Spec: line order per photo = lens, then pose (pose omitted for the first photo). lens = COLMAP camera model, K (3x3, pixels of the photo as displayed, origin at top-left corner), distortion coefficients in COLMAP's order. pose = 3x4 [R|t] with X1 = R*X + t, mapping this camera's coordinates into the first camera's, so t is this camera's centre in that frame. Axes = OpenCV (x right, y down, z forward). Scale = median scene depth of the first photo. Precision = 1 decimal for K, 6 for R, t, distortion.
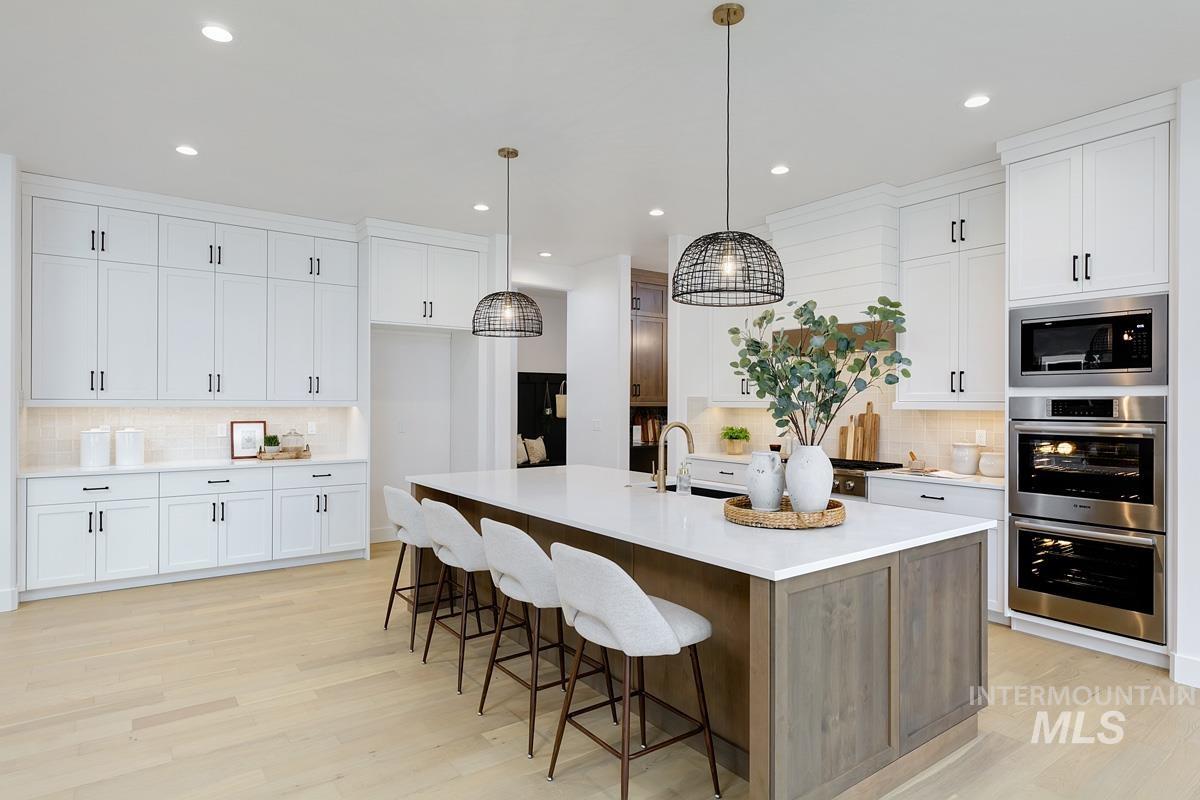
lens RADIAL K [[664.5, 0, 599.8], [0, 664.5, 403.6], [0, 0, 1]] dist [-0.000863, 0.001331]
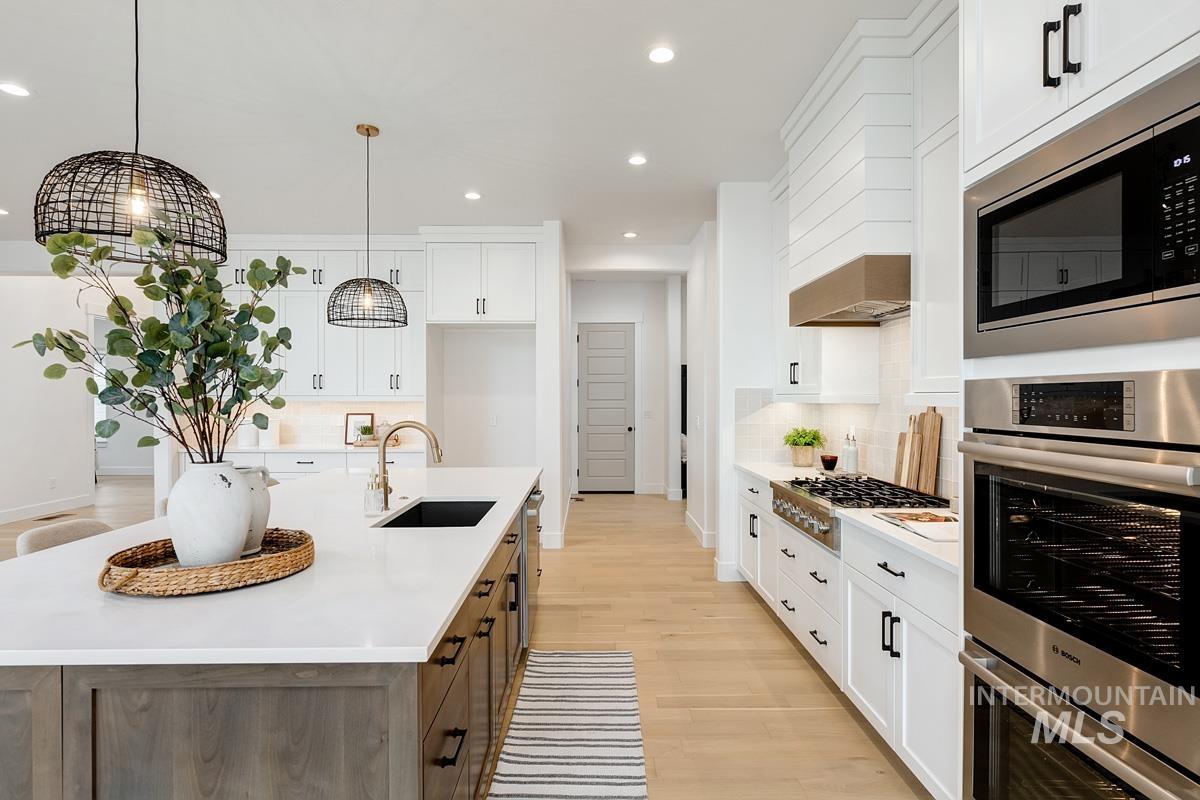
lens RADIAL K [[615.8, 0, 594.1], [0, 615.8, 398.6], [0, 0, 1]] dist [0.002702, 0.000214]
pose [[0.812185, -0.002143, -0.583397, 0.629673], [0.002389, 0.999997, -0.000348, 0.002093], [0.583396, -0.001111, 0.812187, 0.479449]]
